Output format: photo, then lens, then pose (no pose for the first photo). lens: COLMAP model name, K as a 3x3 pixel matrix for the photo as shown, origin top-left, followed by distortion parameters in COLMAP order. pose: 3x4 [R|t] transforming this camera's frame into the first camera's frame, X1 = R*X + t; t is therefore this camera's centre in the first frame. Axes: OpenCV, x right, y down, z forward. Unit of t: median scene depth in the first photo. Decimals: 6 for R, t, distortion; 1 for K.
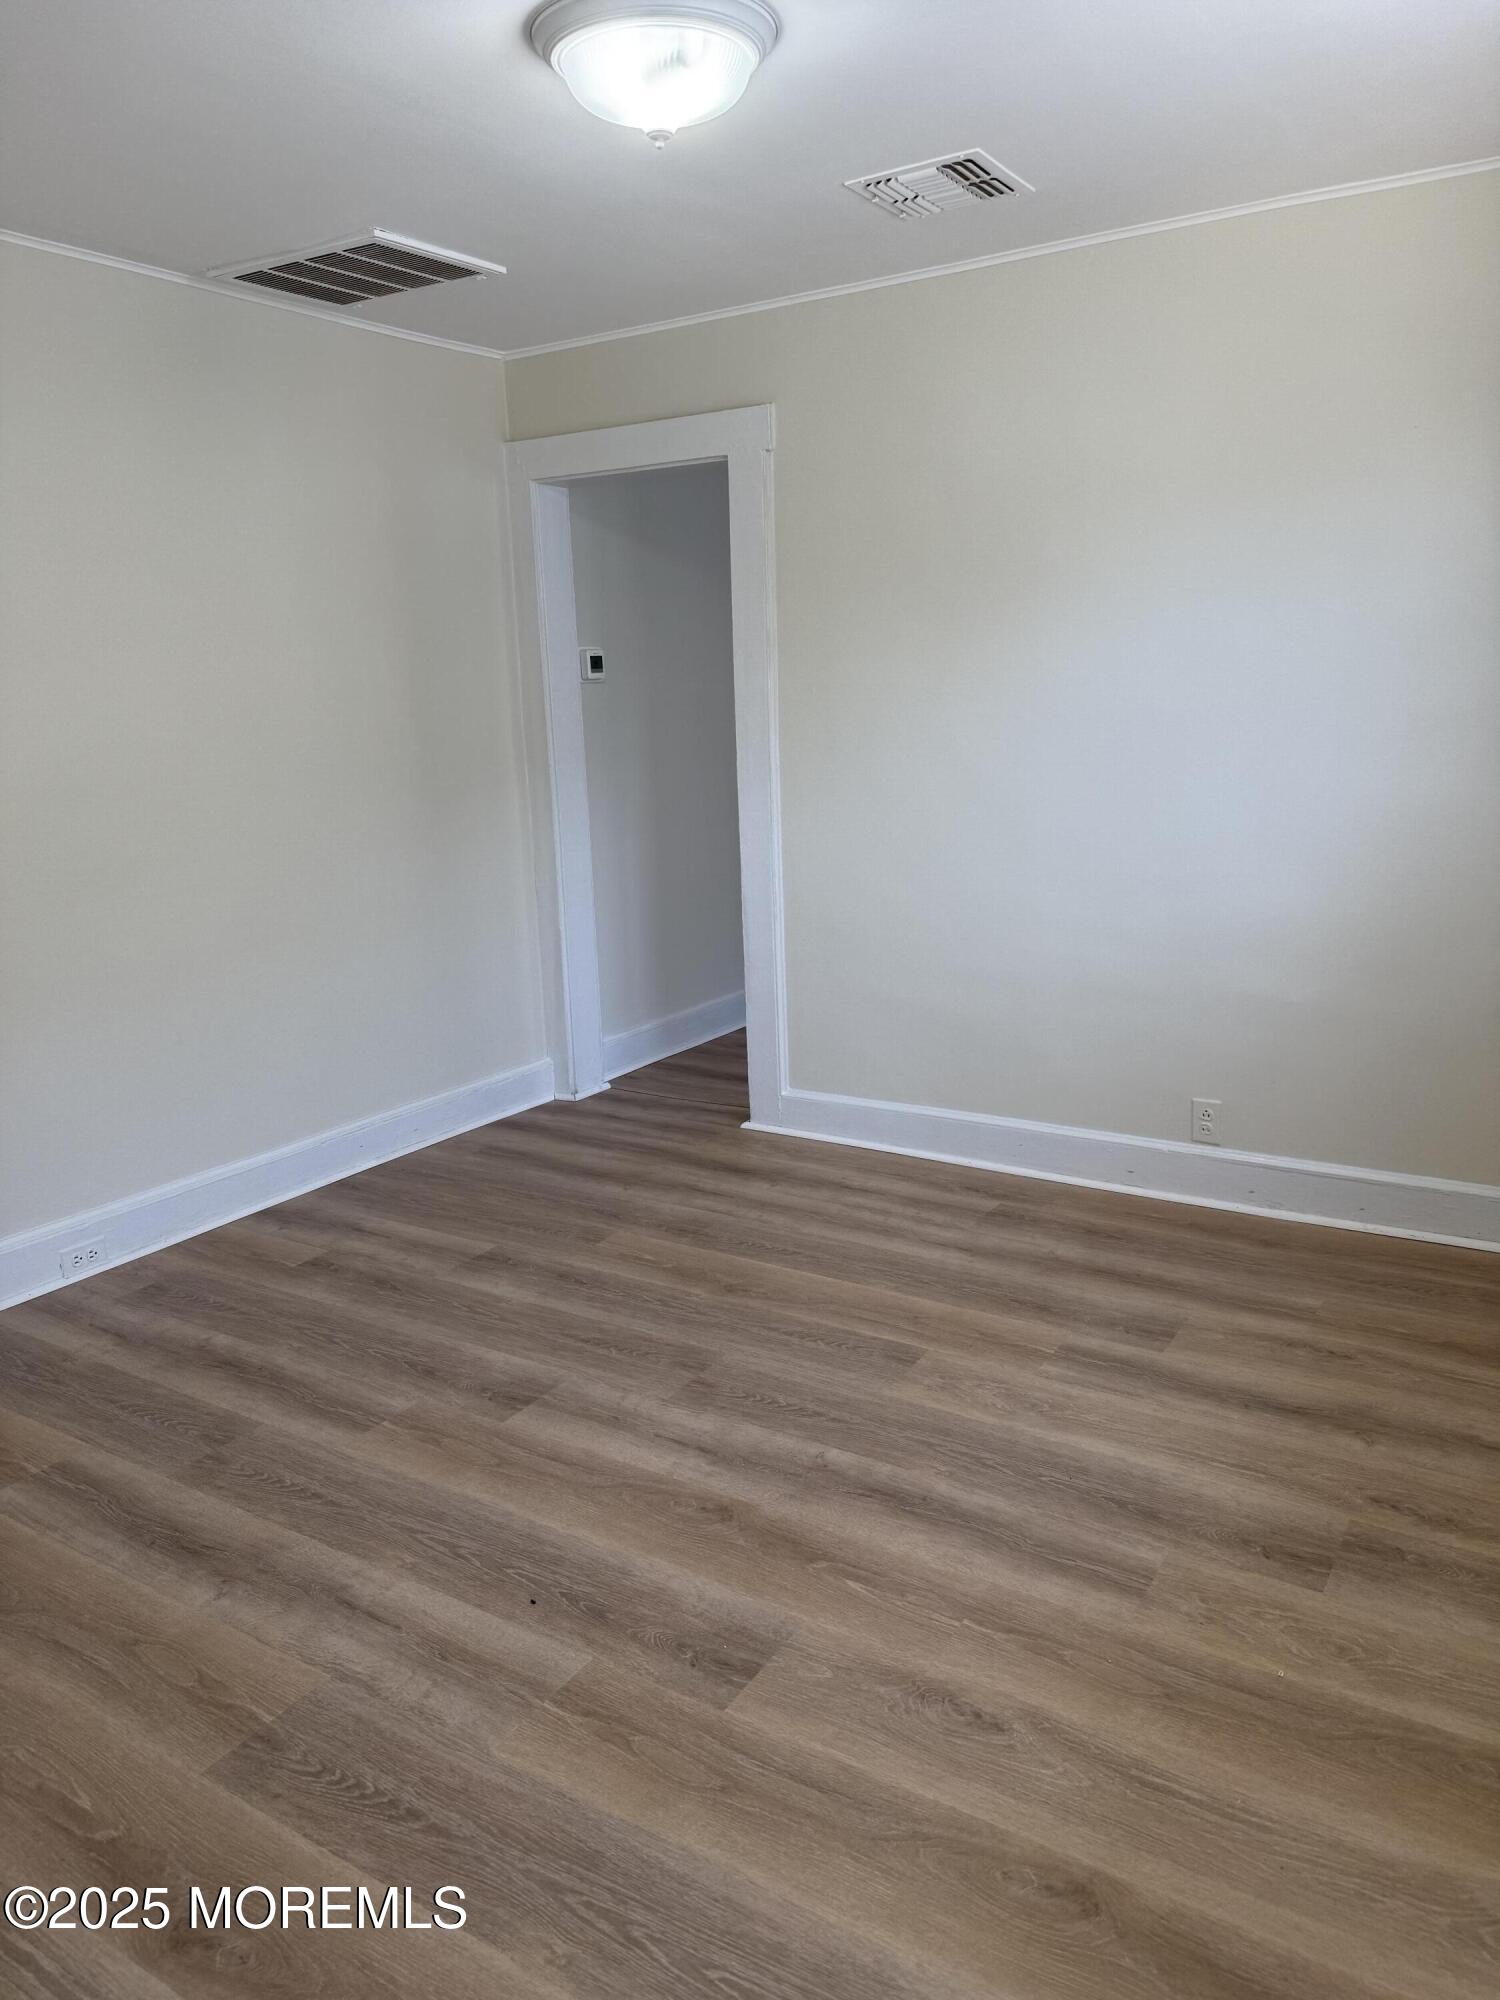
lens RADIAL K [[1411.2, 0, 771.5], [0, 1411.2, 991.1], [0, 0, 1]] dist [0.151165, -0.221739]
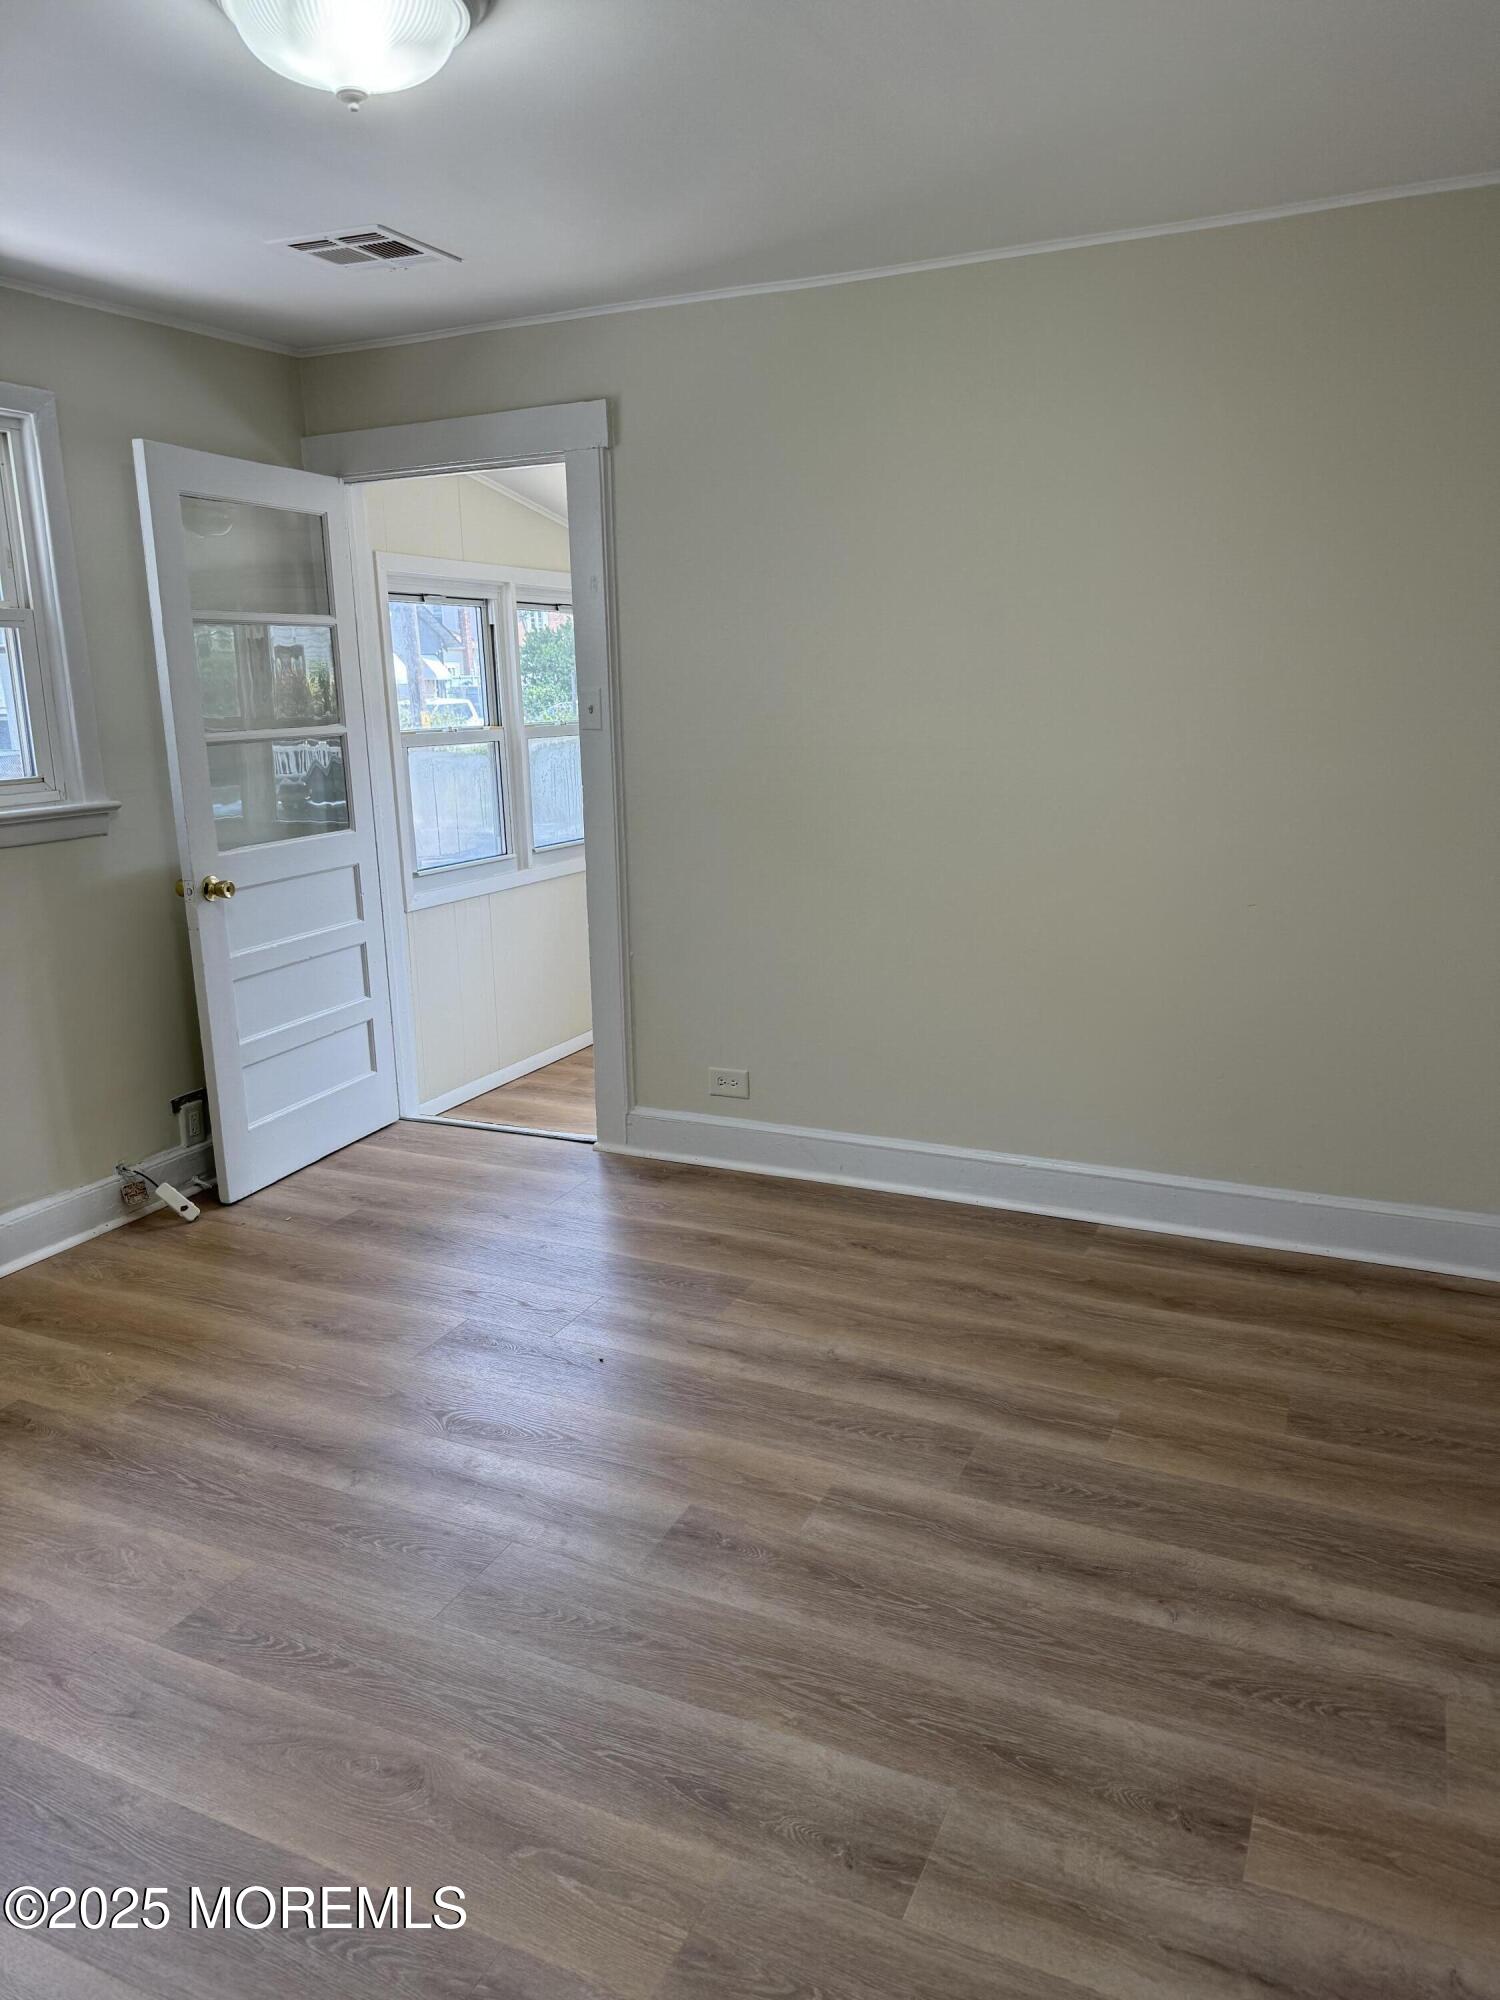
lens RADIAL K [[1411.2, 0, 771.5], [0, 1411.2, 991.1], [0, 0, 1]] dist [0.151165, -0.221739]
pose [[-0.989800, 0.085990, -0.113586, -0.158323], [0.029568, 0.903929, 0.426660, -0.386458], [0.139362, 0.418949, -0.897251, 1.659481]]
